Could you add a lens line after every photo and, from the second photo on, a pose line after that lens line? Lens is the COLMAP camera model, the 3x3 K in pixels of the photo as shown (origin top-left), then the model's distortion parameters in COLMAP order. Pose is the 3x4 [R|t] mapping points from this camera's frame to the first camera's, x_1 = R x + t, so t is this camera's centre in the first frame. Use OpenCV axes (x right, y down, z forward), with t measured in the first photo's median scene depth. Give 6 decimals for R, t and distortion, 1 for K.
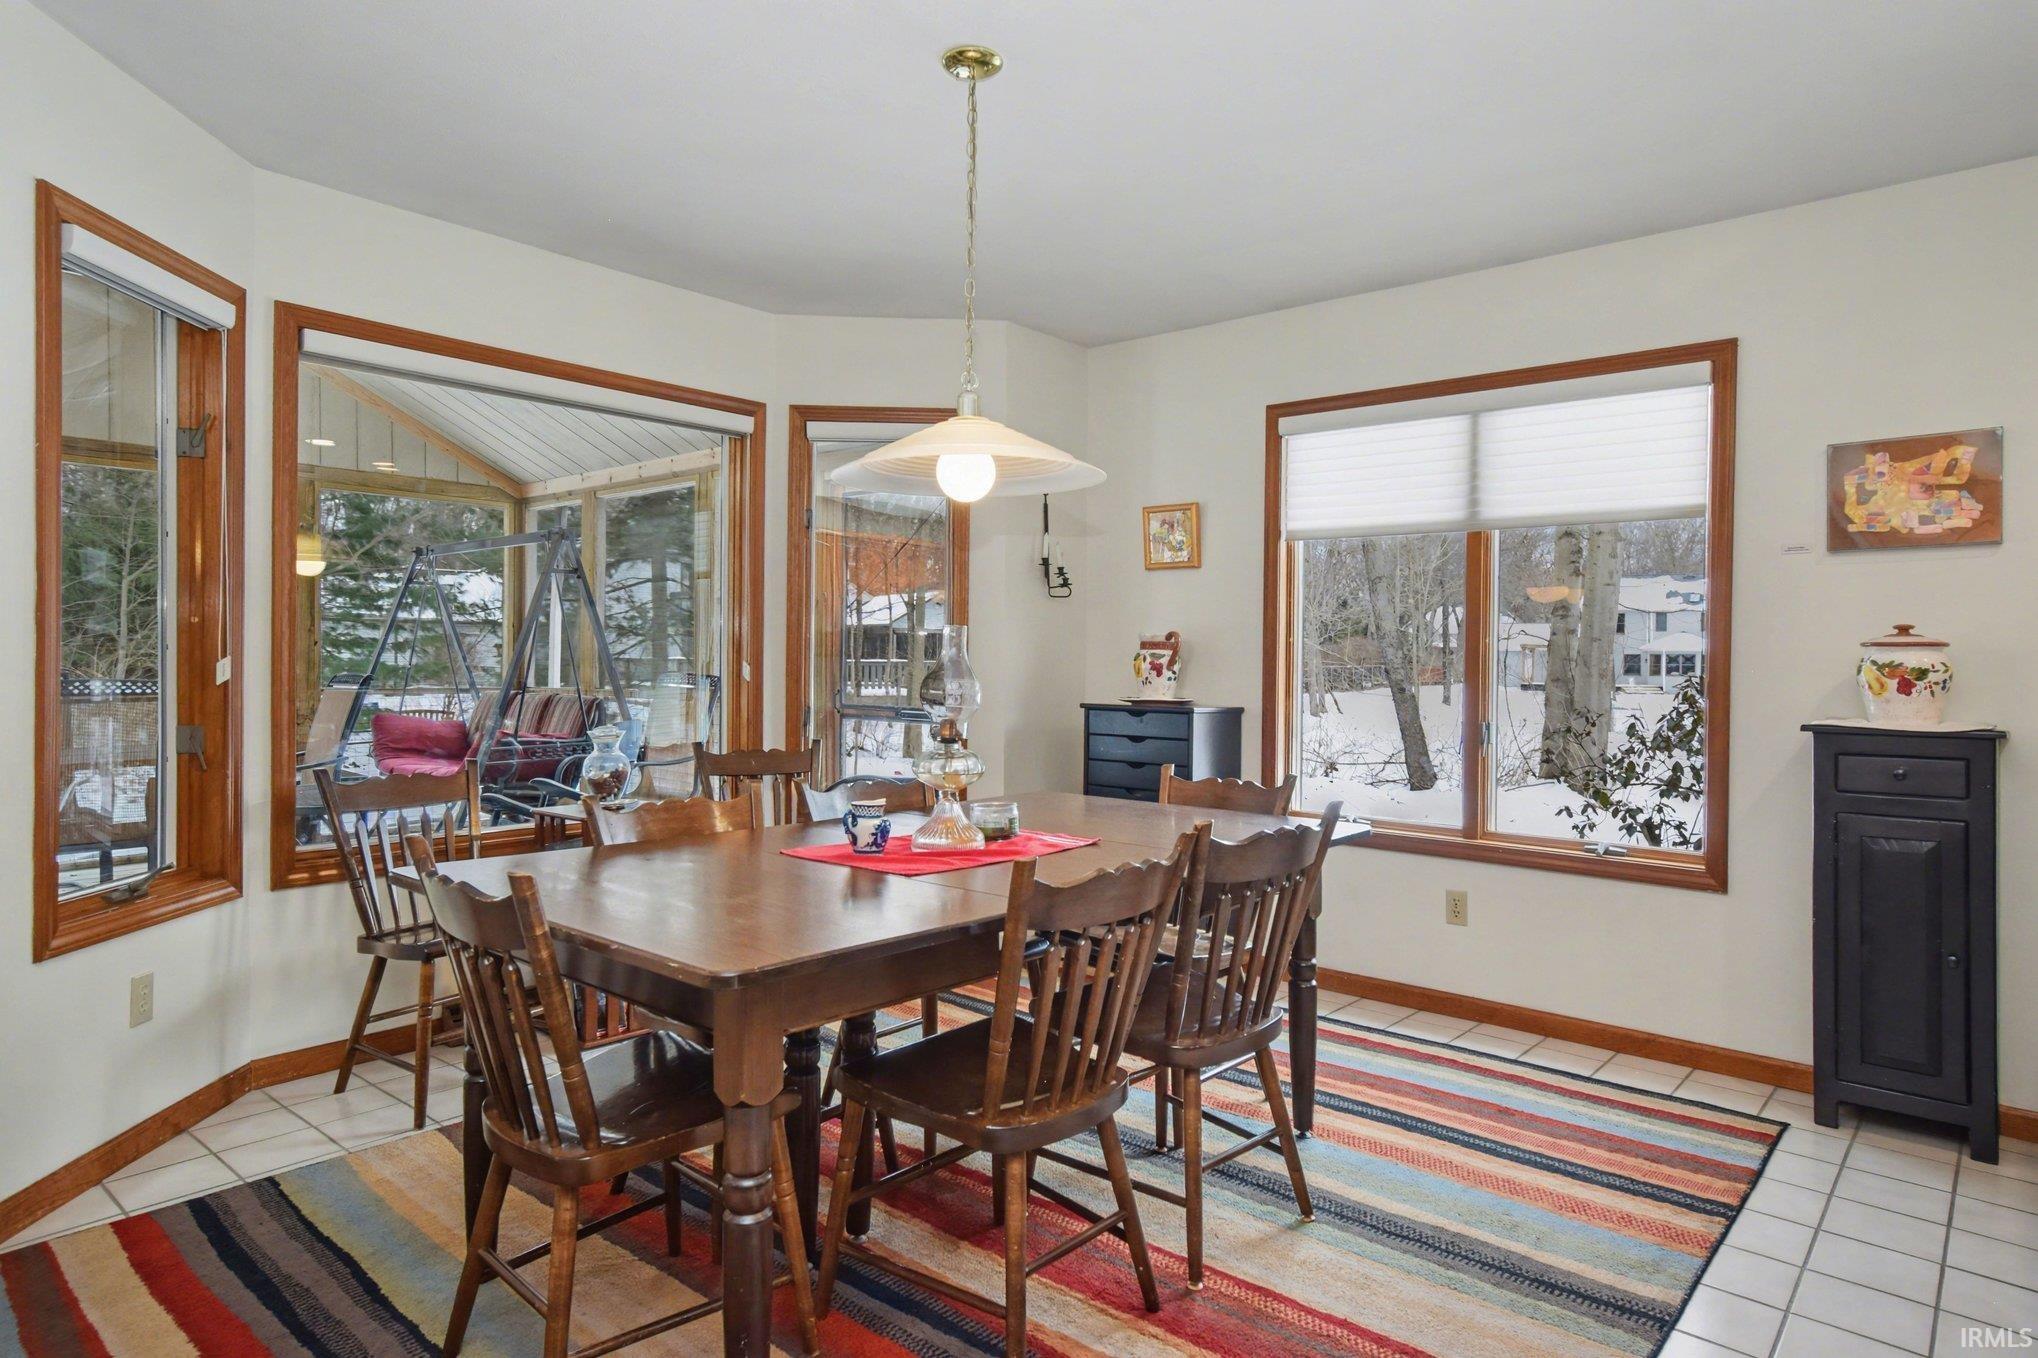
lens RADIAL K [[1174.0, 0, 1016.5], [0, 1174.0, 674.7], [0, 0, 1]] dist [-0.017646, 0.000531]
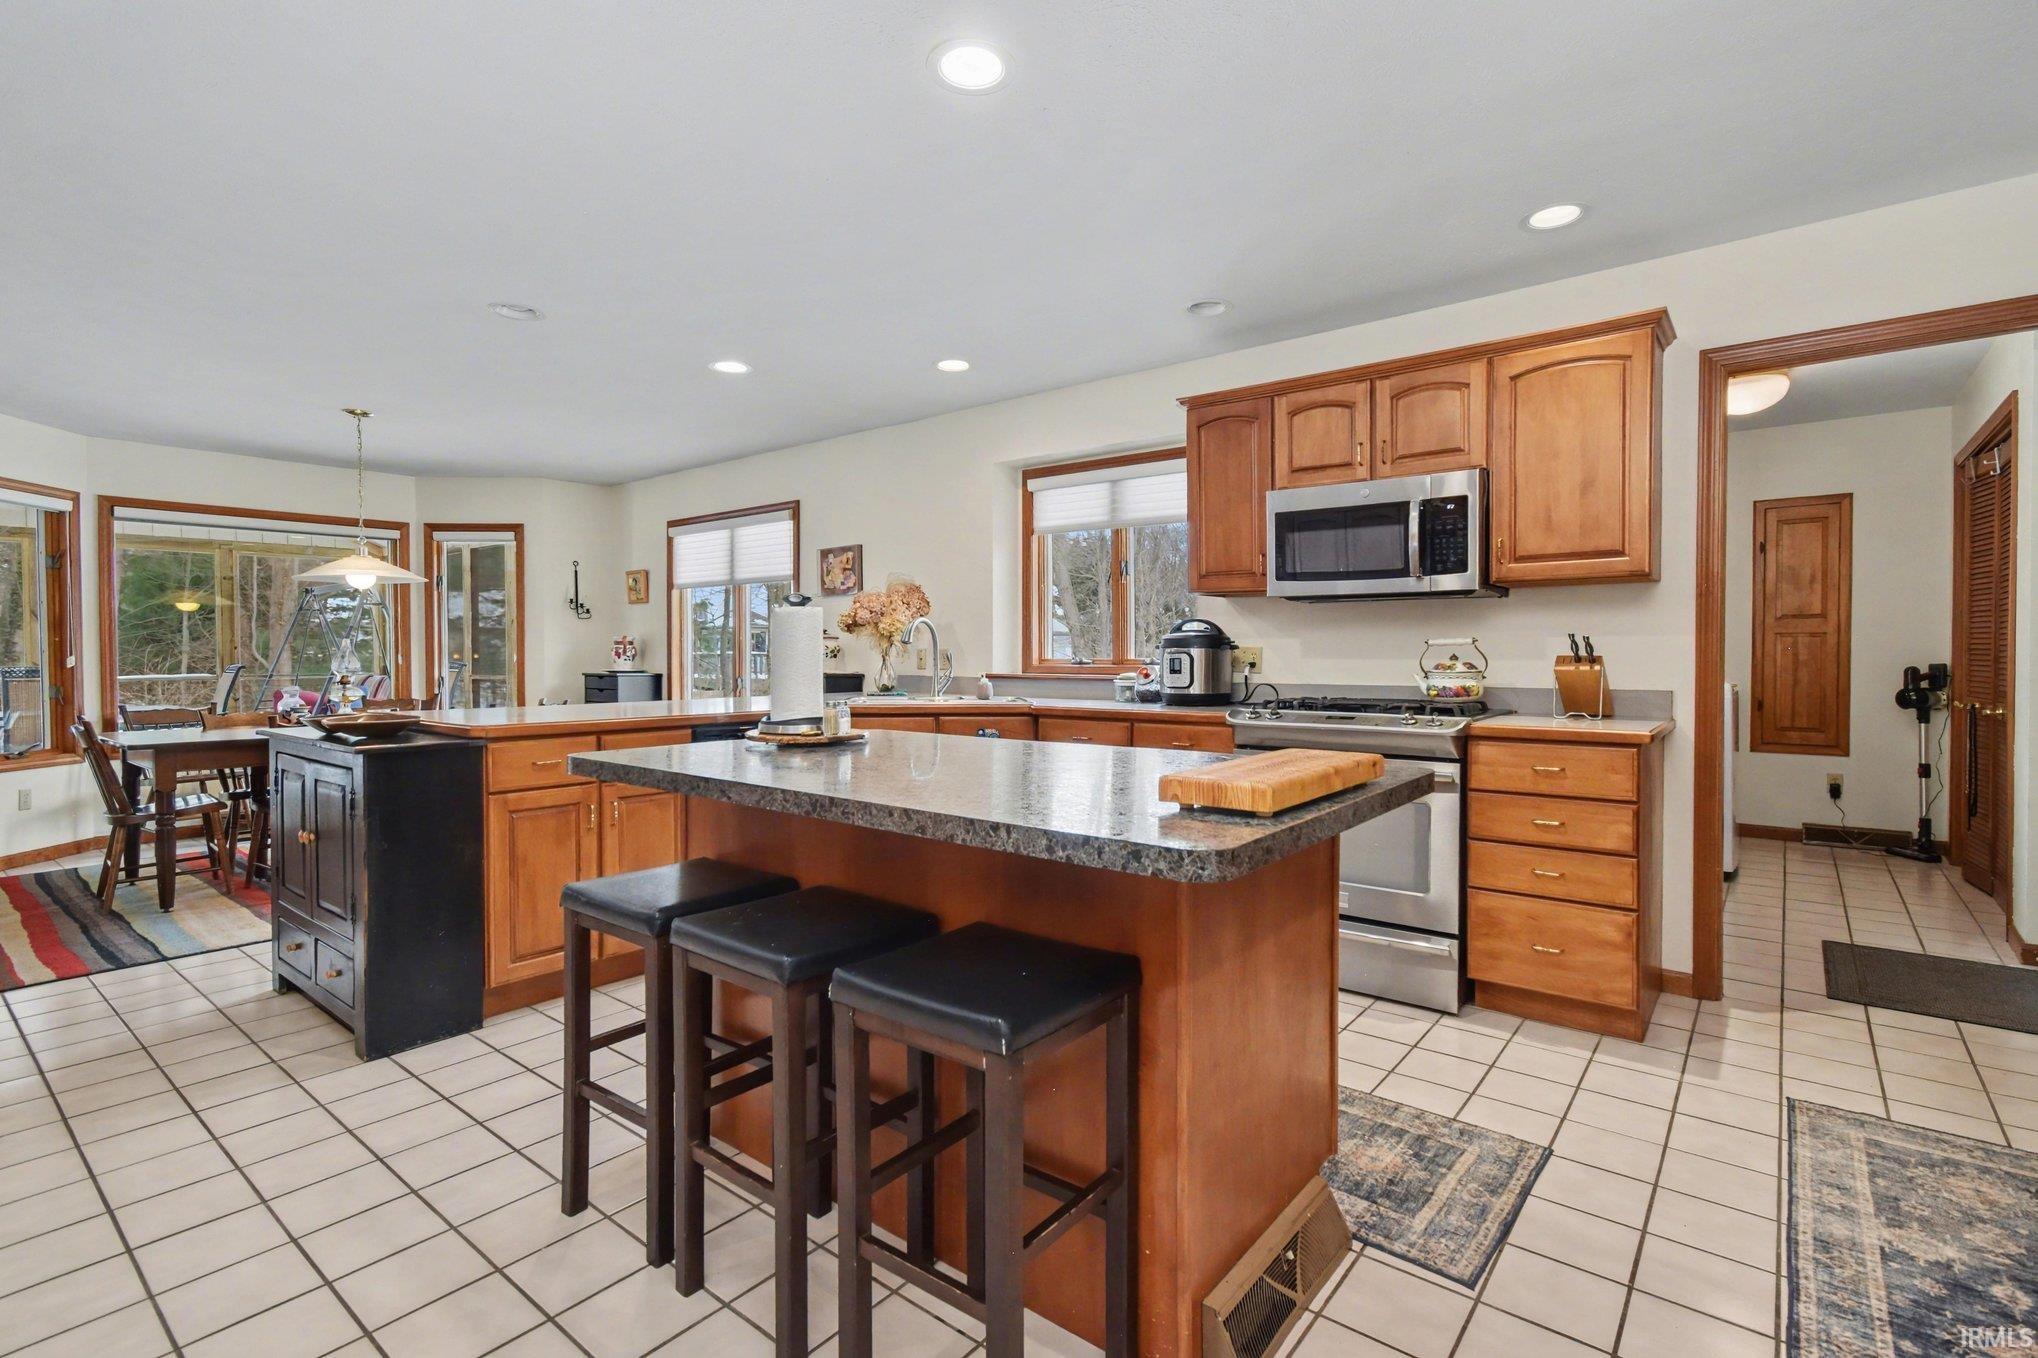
lens RADIAL K [[946.7, 0, 1022.6], [0, 946.7, 667.2], [0, 0, 1]] dist [0.002211, -0.000830]
pose [[0.999107, -0.018457, 0.038009, 0.954031], [0.018458, 0.999830, 0.000319, 0.035532], [-0.038009, 0.000383, 0.999277, -0.795309]]
